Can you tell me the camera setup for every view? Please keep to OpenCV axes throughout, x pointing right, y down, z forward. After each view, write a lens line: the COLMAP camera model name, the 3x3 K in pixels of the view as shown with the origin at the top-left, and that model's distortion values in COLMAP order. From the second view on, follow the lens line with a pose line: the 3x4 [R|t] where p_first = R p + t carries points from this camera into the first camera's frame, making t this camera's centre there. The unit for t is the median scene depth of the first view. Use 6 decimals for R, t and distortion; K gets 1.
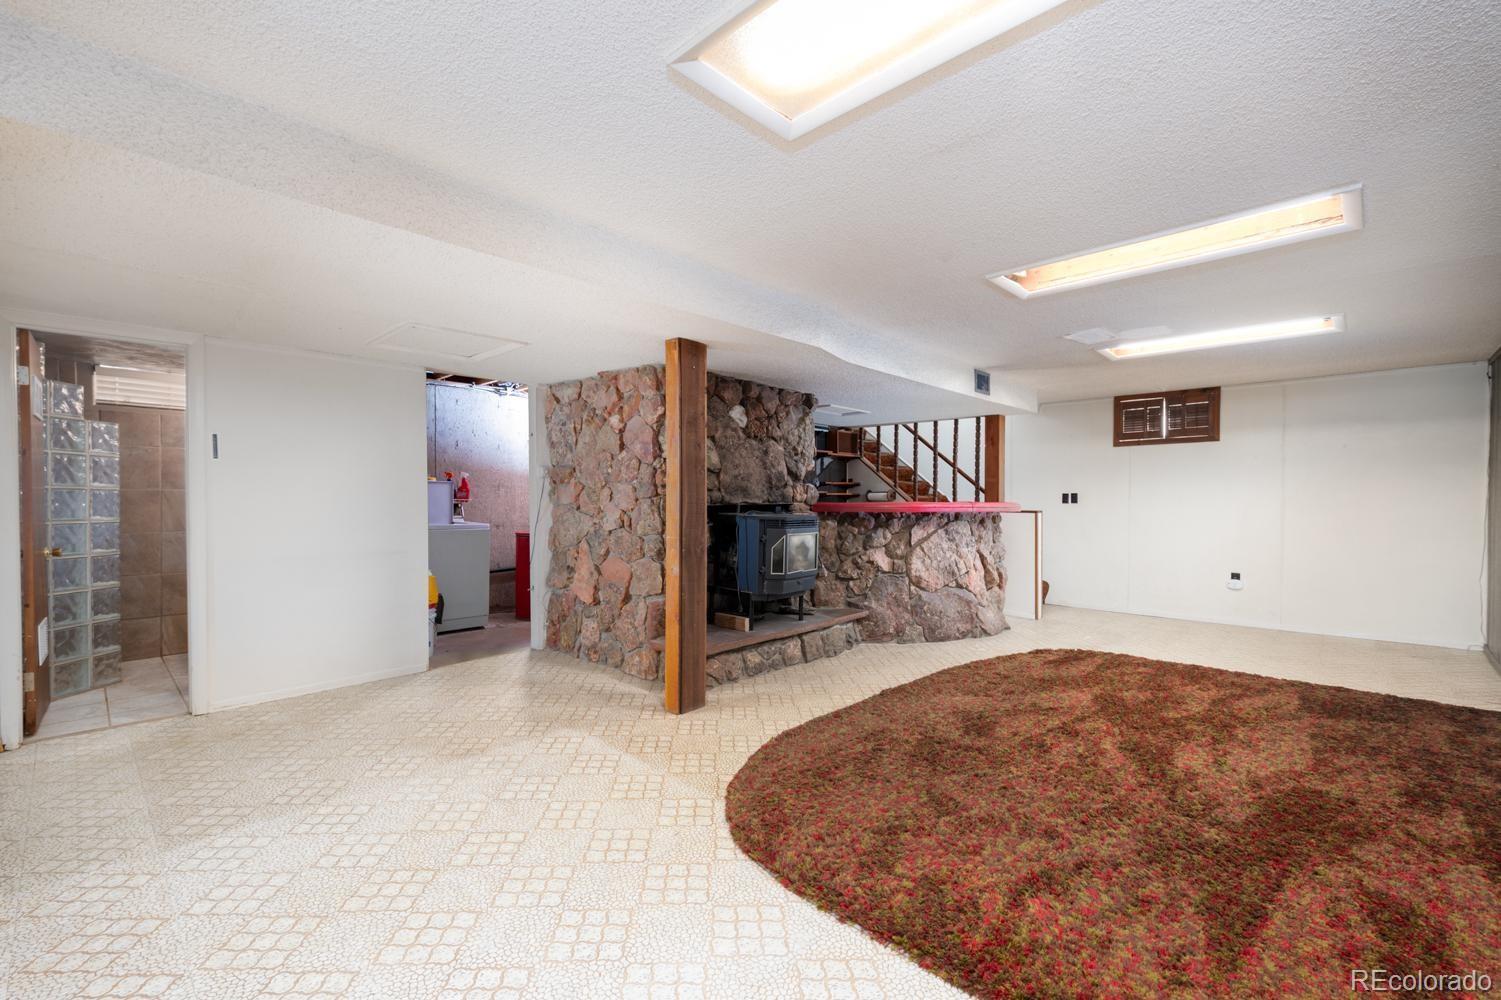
lens RADIAL K [[651.6, 0, 746.2], [0, 651.6, 502.2], [0, 0, 1]] dist [0.002260, -0.000336]
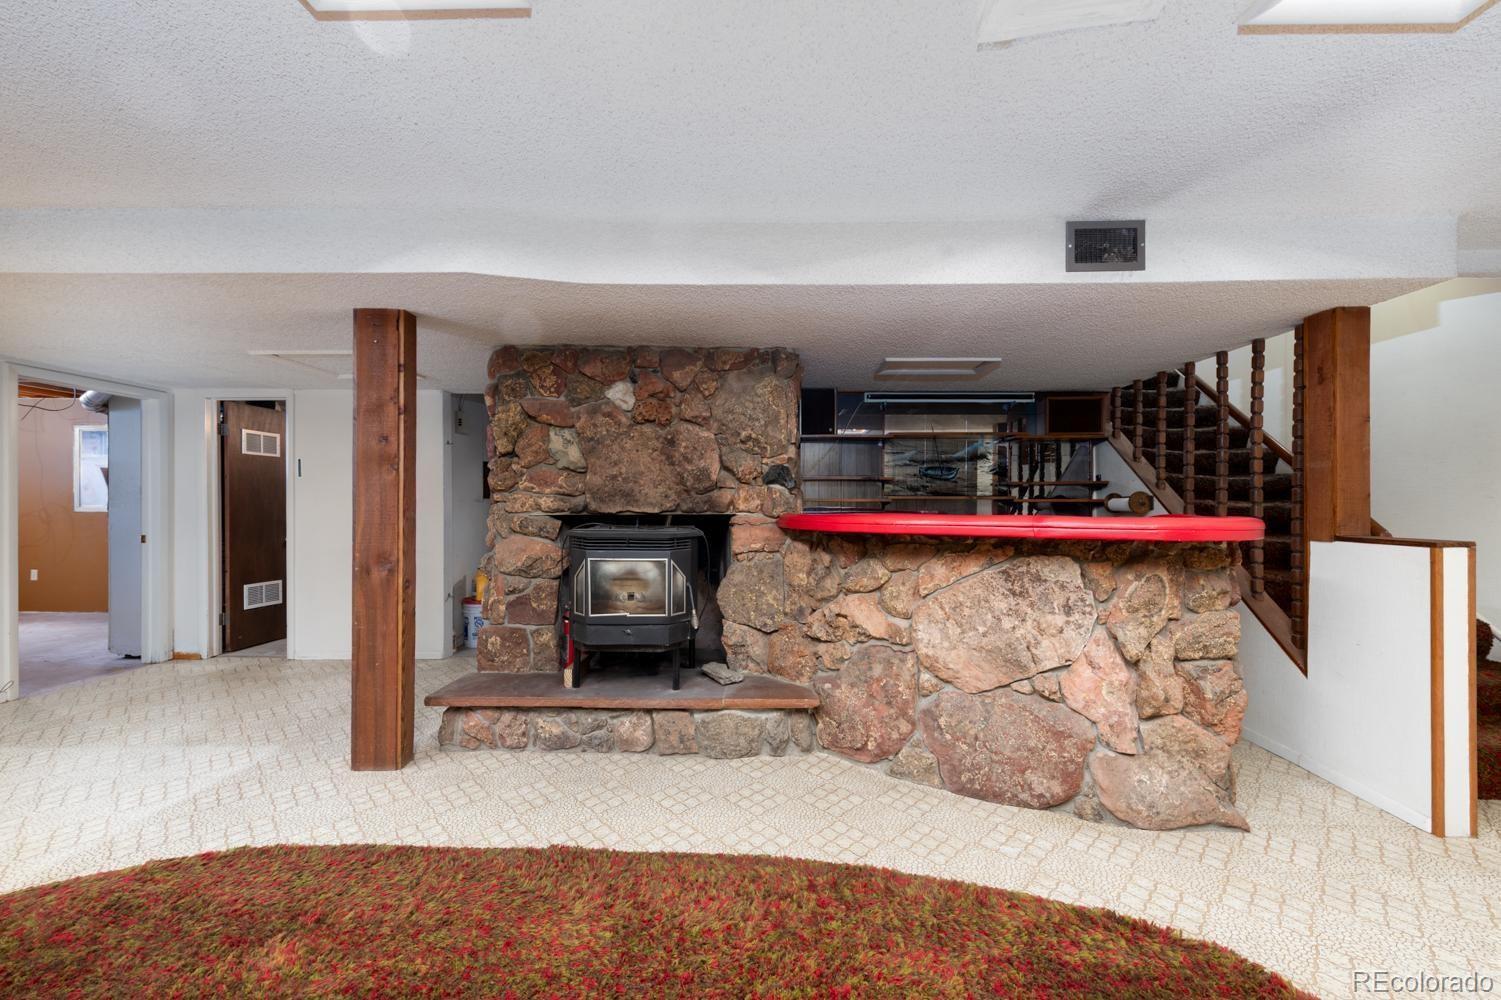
lens RADIAL K [[599.5, 0, 751.0], [0, 599.5, 505.7], [0, 0, 1]] dist [0.009862, -0.000267]
pose [[0.668264, 0.001870, -0.743921, 0.566742], [-0.007064, 0.999968, -0.003832, -0.004260], [0.743890, 0.007816, 0.668256, 0.617877]]
